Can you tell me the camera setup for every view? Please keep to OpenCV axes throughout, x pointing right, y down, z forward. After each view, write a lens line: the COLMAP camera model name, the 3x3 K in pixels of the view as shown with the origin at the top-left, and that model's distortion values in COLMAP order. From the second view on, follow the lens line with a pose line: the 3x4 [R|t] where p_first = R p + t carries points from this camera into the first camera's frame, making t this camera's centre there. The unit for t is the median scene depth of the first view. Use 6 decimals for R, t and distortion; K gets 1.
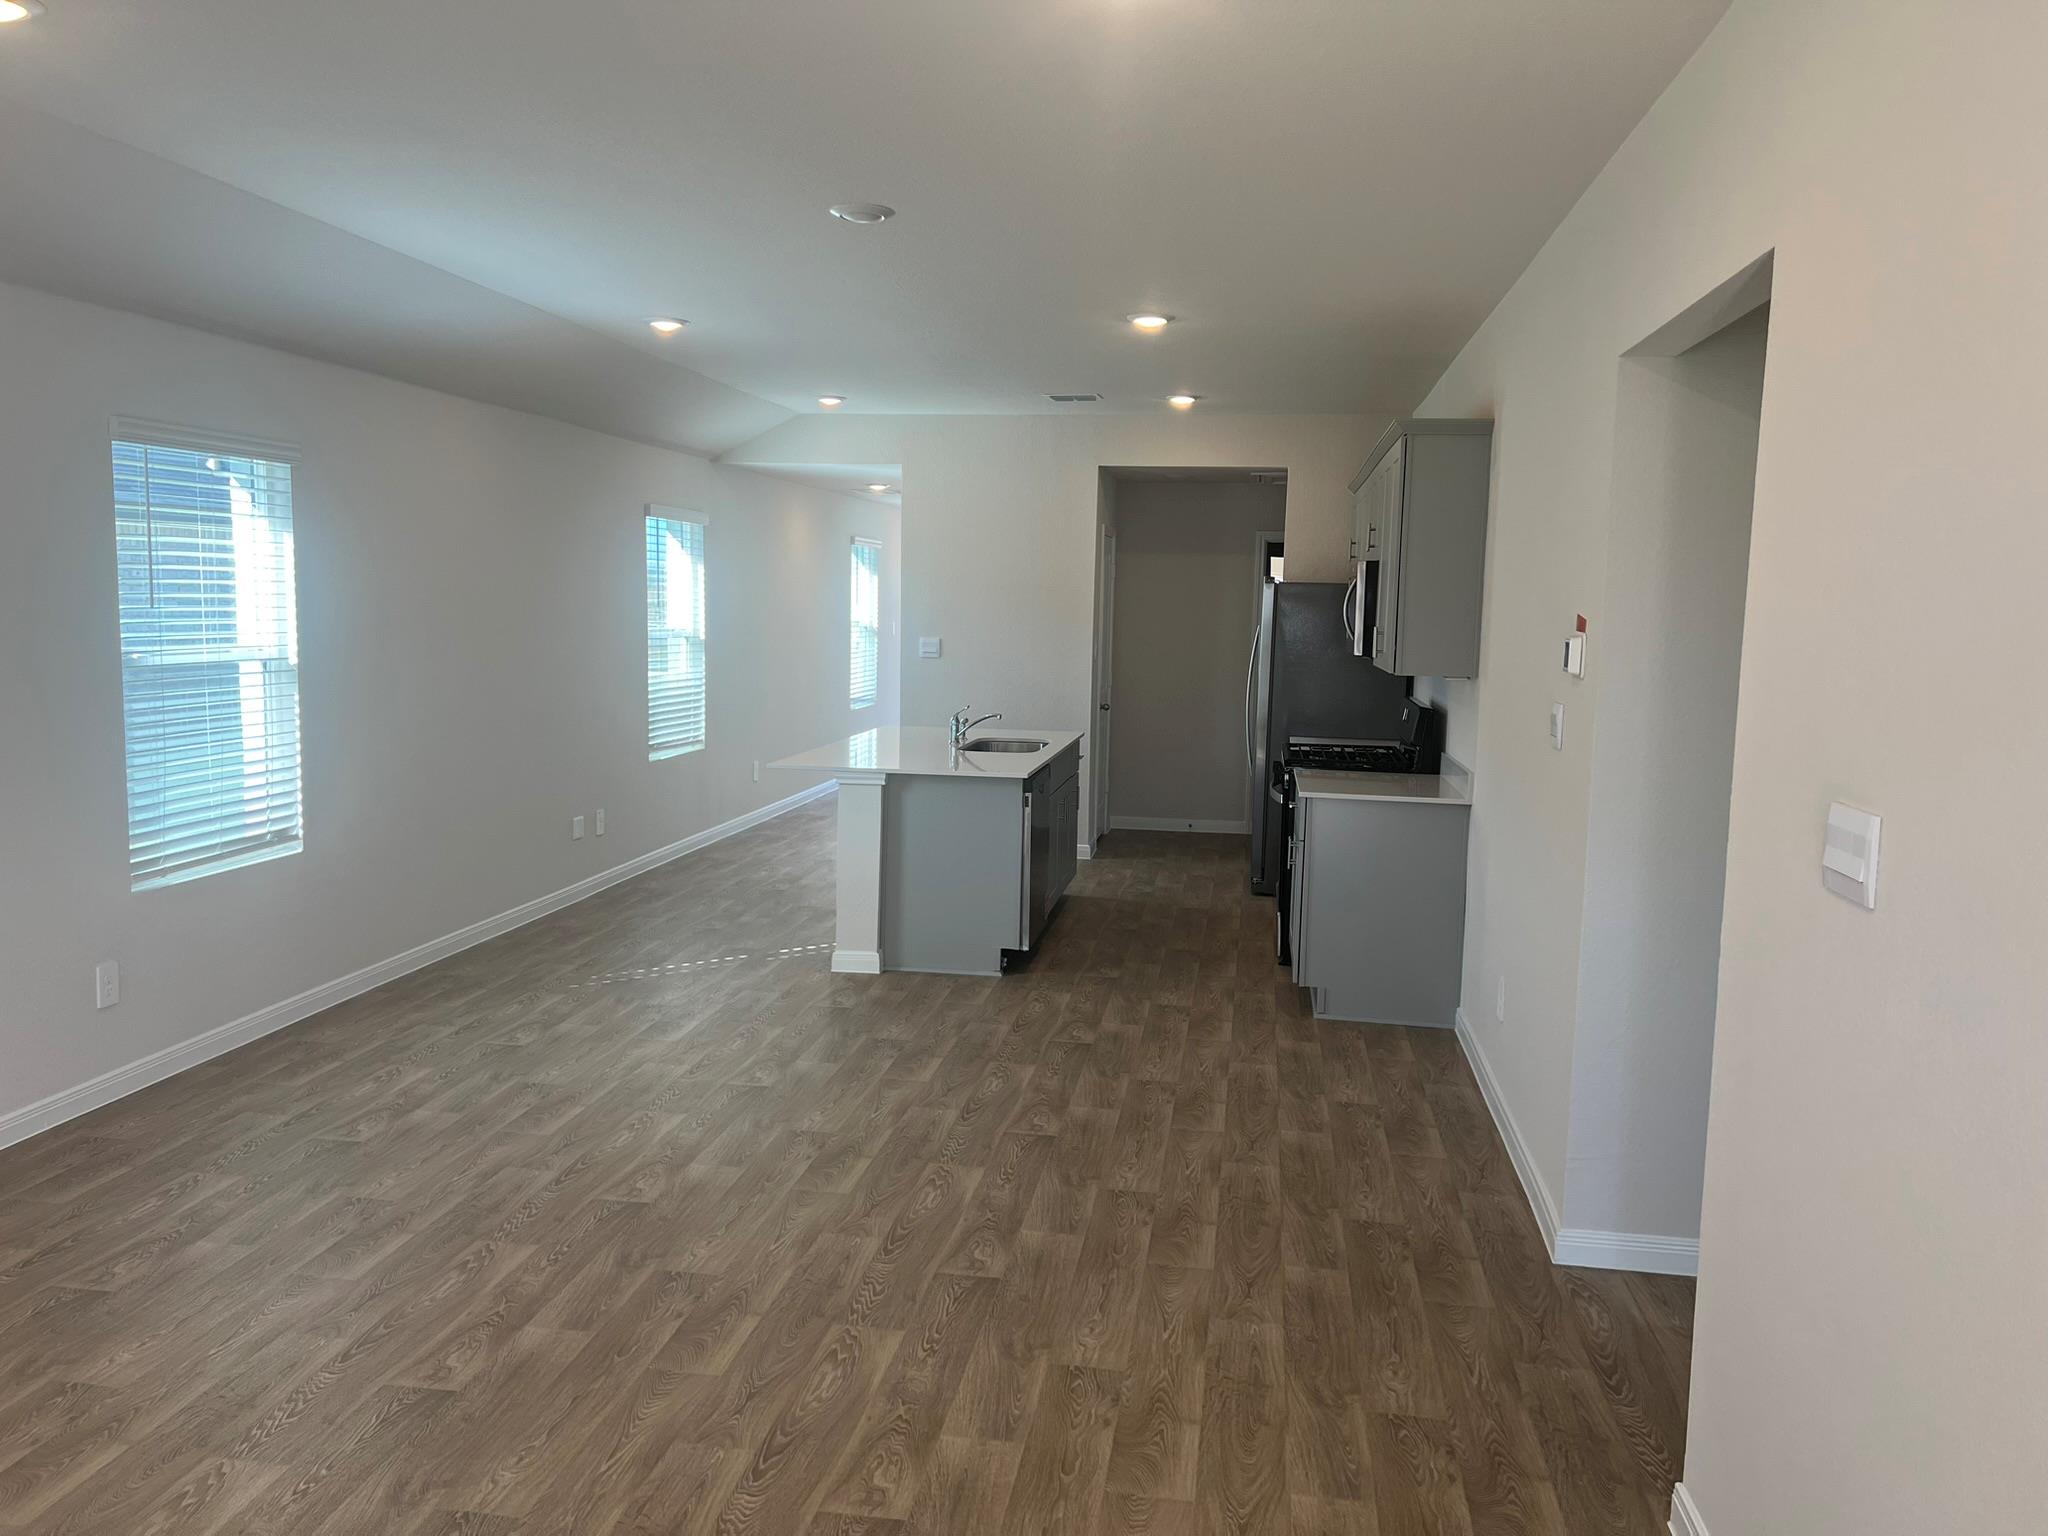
lens RADIAL K [[1581.3, 0, 1024.0], [0, 1581.3, 768.0], [0, 0, 1]] dist [0.272030, 0.000750]
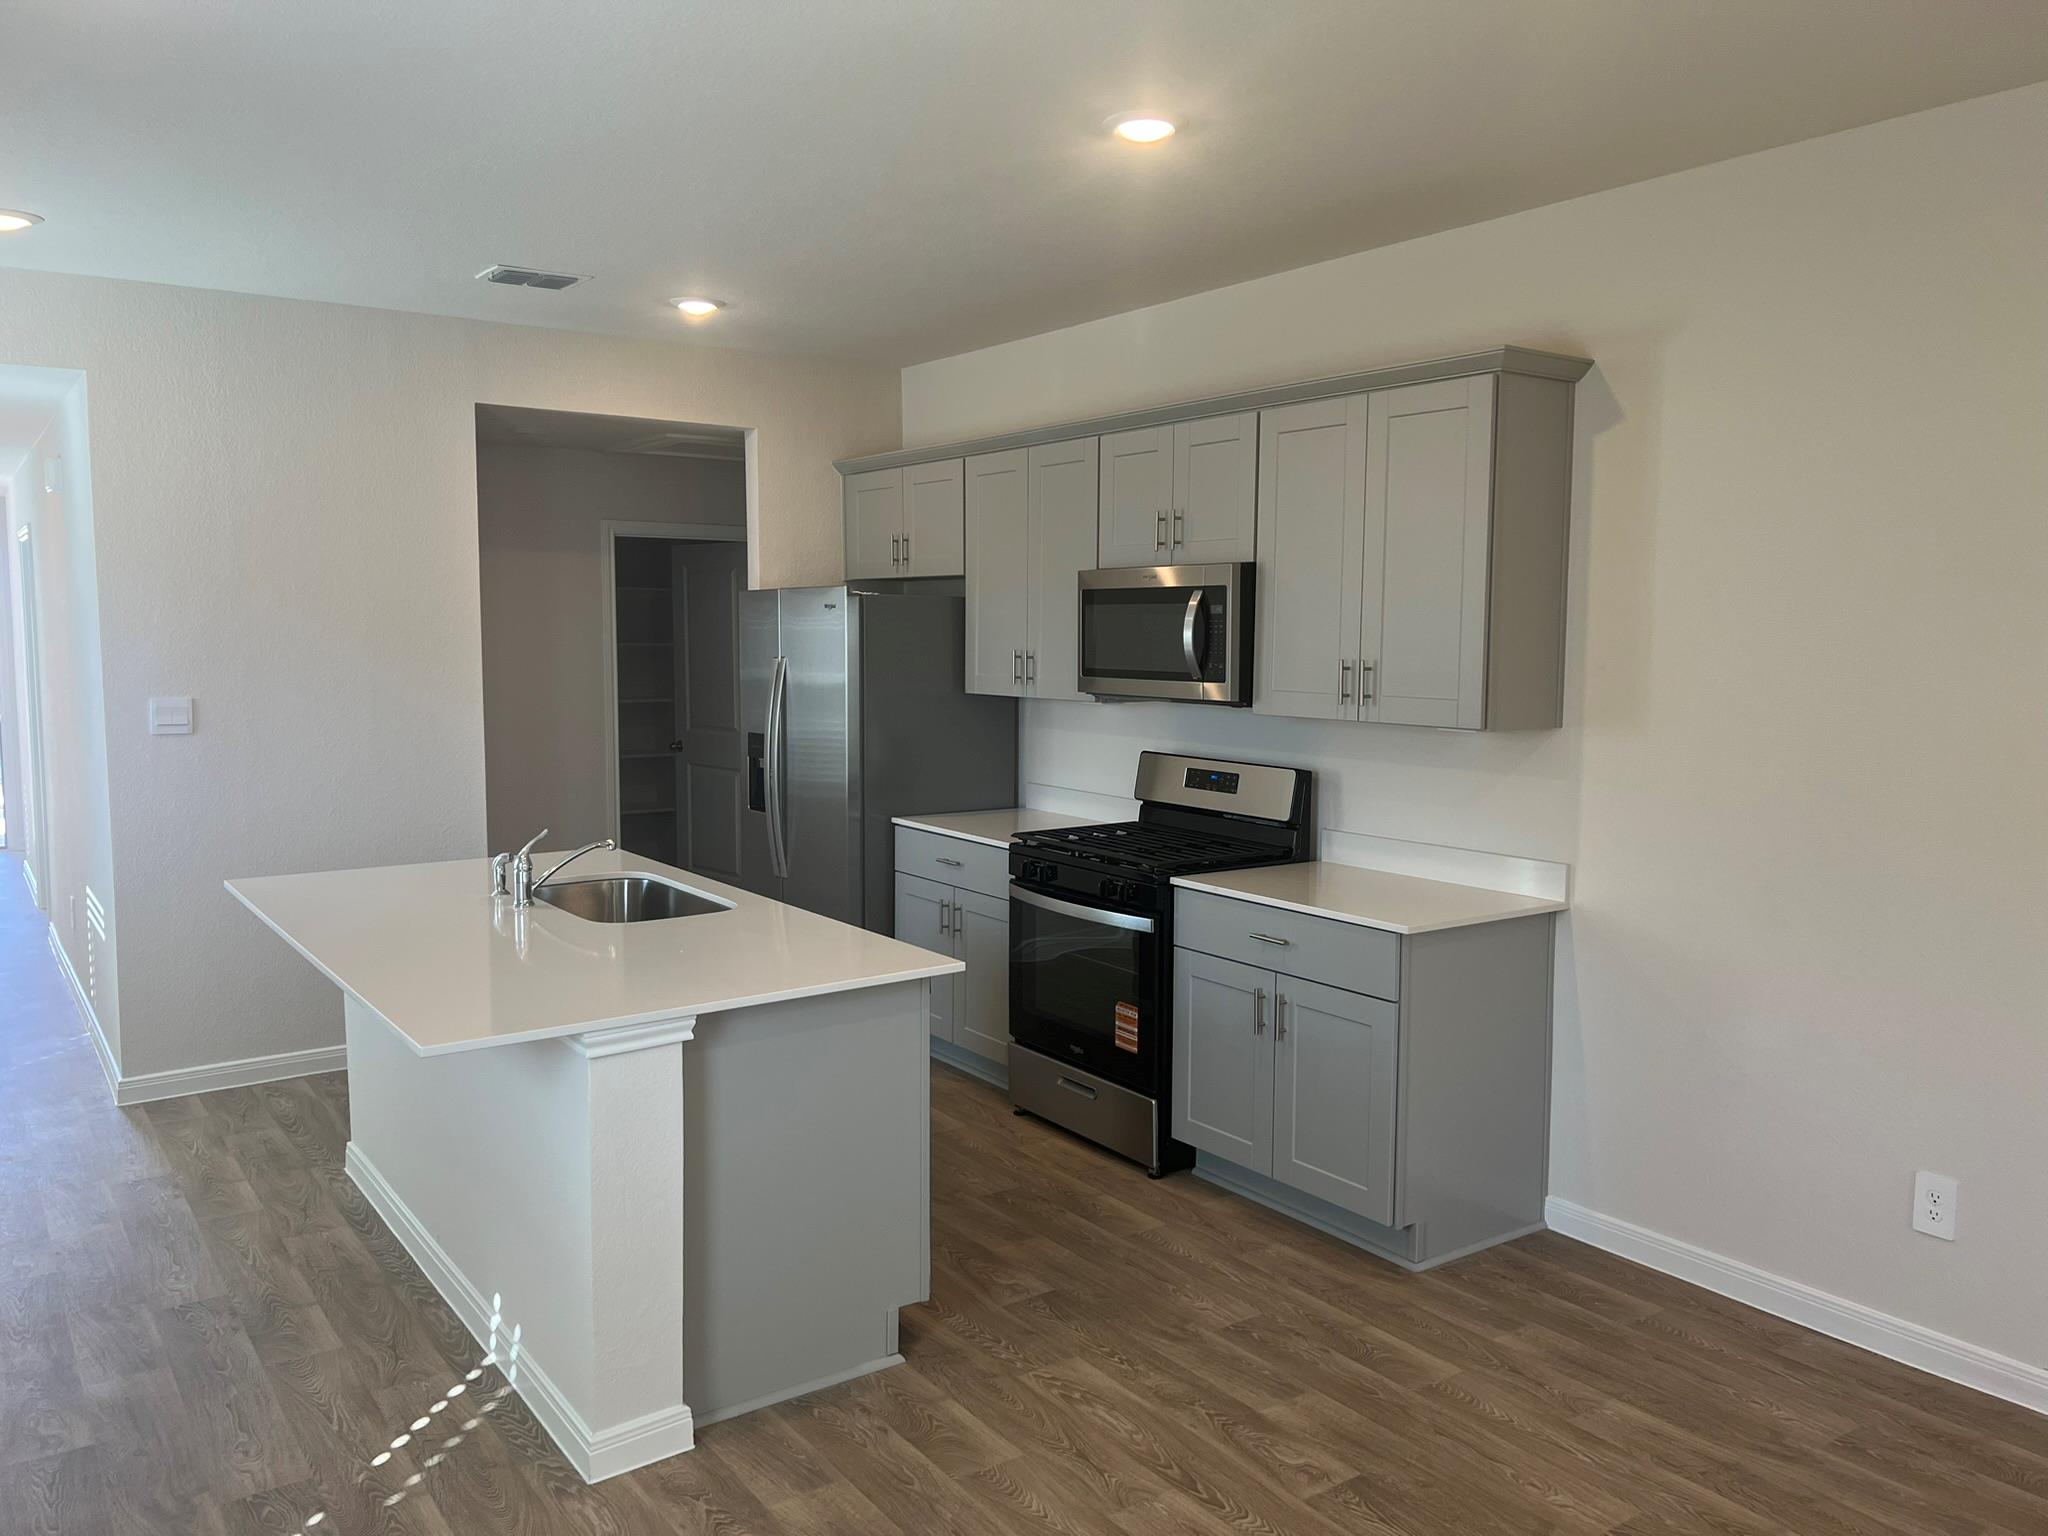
lens RADIAL K [[1556.6, 0, 1024.0], [0, 1556.6, 768.0], [0, 0, 1]] dist [0.001749, -0.011524]
pose [[0.718801, -0.087664, 0.689666, -0.320786], [0.089542, 0.995429, 0.033205, -0.073436], [-0.689425, 0.037887, 0.723366, 0.614071]]
